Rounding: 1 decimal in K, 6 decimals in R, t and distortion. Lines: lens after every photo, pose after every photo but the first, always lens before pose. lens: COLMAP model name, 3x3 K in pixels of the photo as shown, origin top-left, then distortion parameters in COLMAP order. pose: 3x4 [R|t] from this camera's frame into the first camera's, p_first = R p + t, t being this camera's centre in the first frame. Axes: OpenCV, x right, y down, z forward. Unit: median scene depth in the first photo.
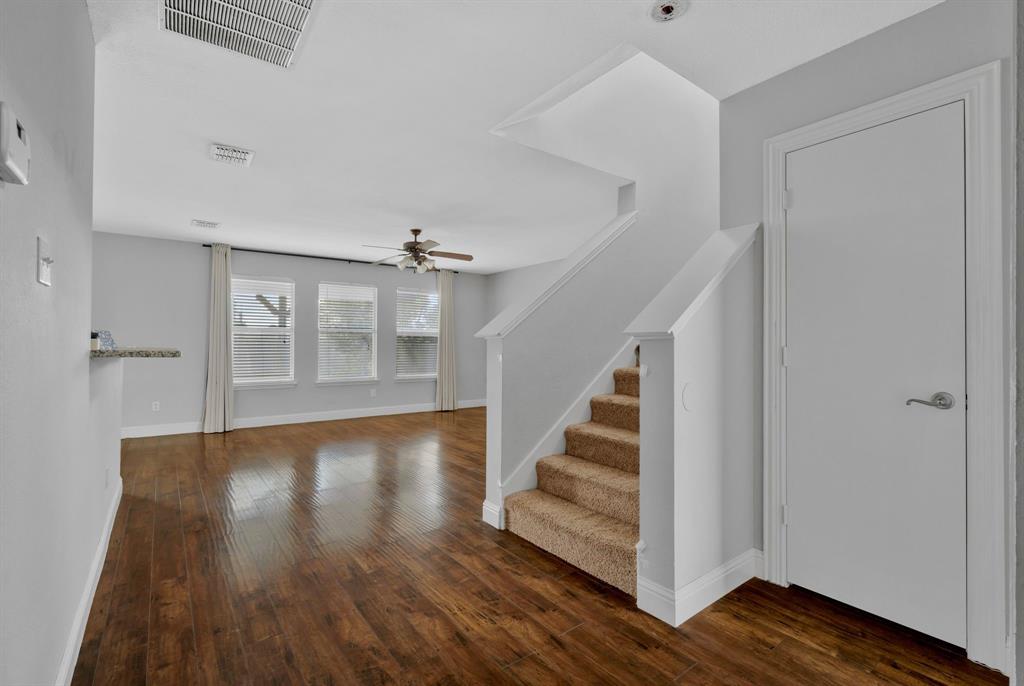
lens RADIAL K [[464.4, 0, 513.0], [0, 464.4, 346.0], [0, 0, 1]] dist [-0.004909, 0.001224]
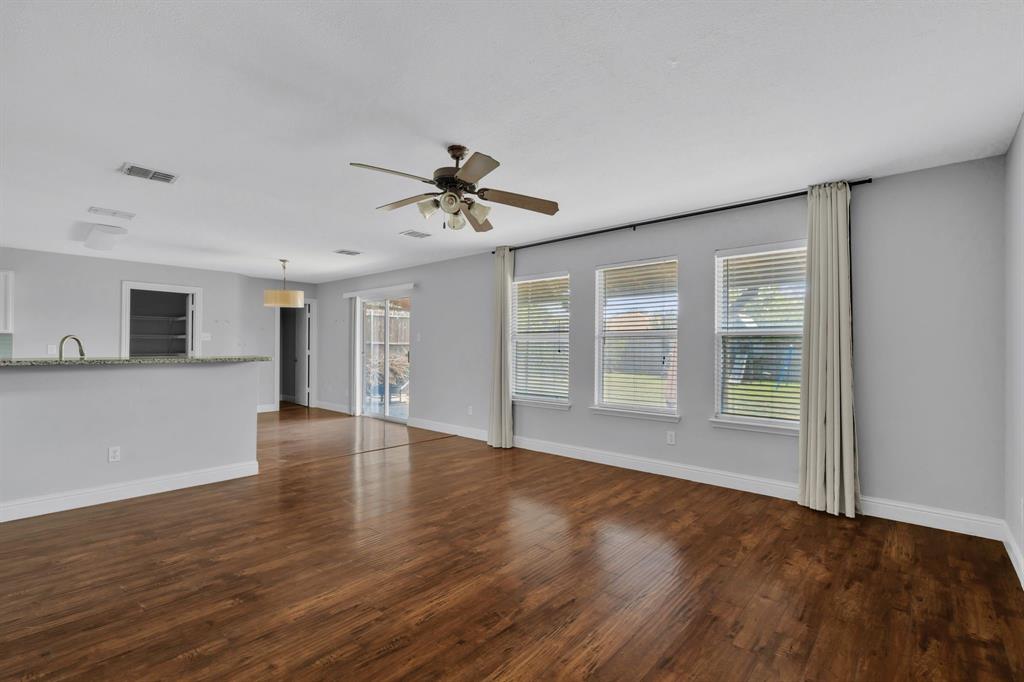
lens RADIAL K [[464.4, 0, 508.5], [0, 464.4, 346.2], [0, 0, 1]] dist [-0.004909, 0.001224]
pose [[0.179742, -0.008119, -0.983680, 0.278863], [-0.005139, 0.999945, -0.009192, -0.009985], [0.983700, 0.006708, 0.179690, 0.778384]]
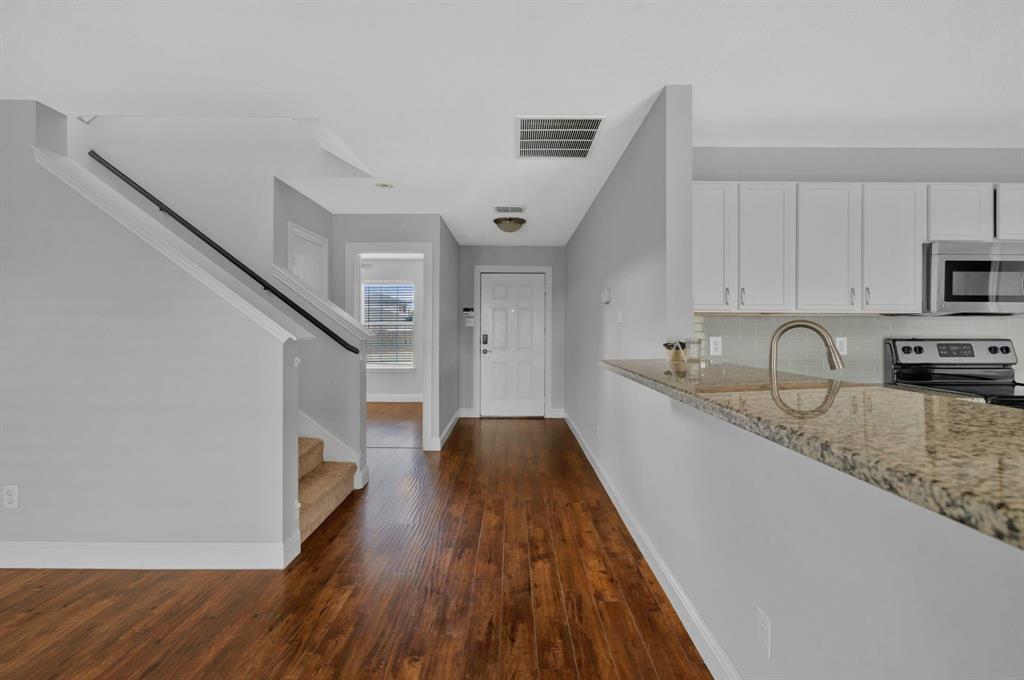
lens RADIAL K [[464.4, 0, 506.9], [0, 464.4, 327.6], [0, 0, 1]] dist [-0.004909, 0.001224]
pose [[-0.791669, -0.004478, 0.610934, -0.396844], [-0.004349, 0.999989, 0.001694, -0.020908], [-0.610935, -0.001316, -0.791680, 0.648849]]
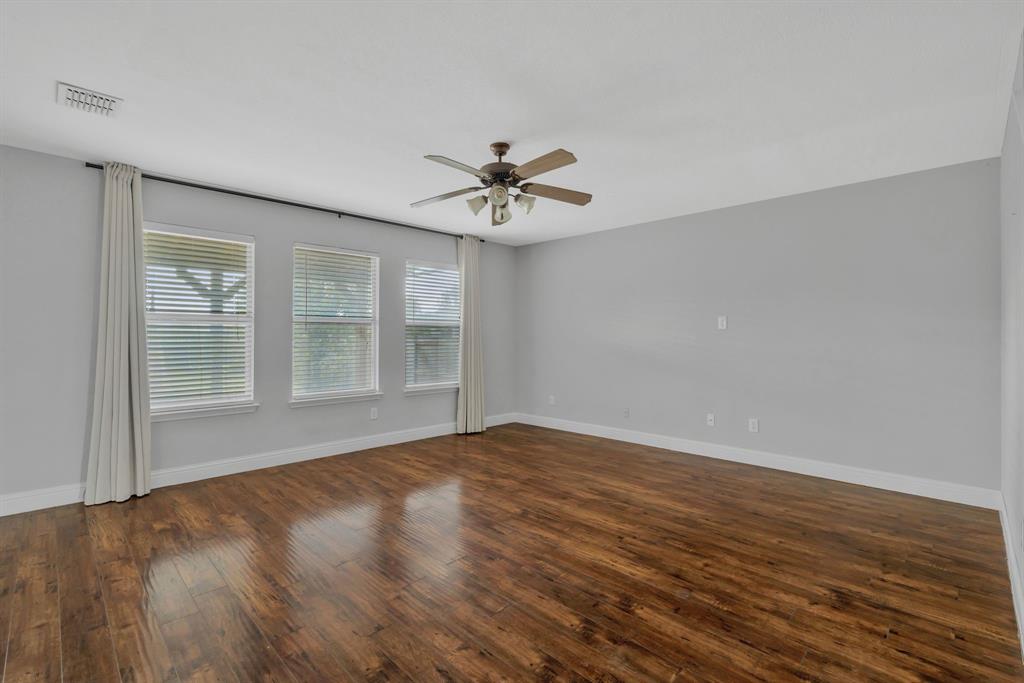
lens RADIAL K [[464.4, 0, 516.7], [0, 464.4, 338.9], [0, 0, 1]] dist [-0.004909, 0.001224]
pose [[0.989584, -0.002418, 0.143933, -0.218217], [0.001972, 0.999993, 0.003242, -0.009463], [-0.143940, -0.002924, 0.989582, 0.343893]]
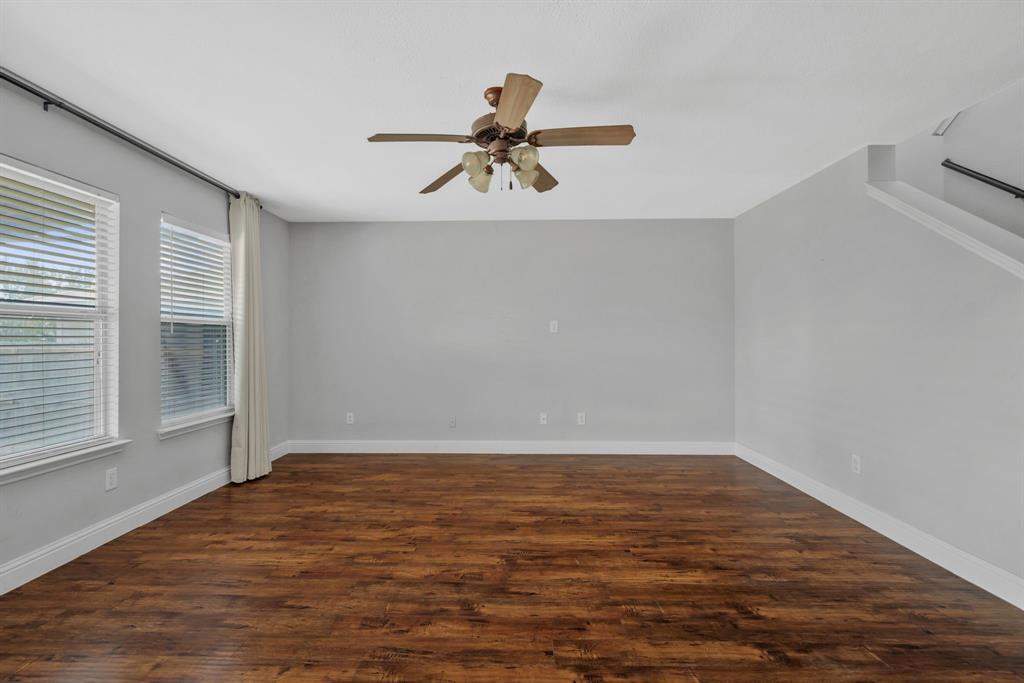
lens RADIAL K [[464.4, 0, 510.4], [0, 464.4, 336.8], [0, 0, 1]] dist [-0.004909, 0.001224]
pose [[0.622984, -0.000315, 0.782235, -0.444851], [0.004982, 0.999981, -0.003565, -0.012430], [-0.782219, 0.006118, 0.622974, 0.576711]]
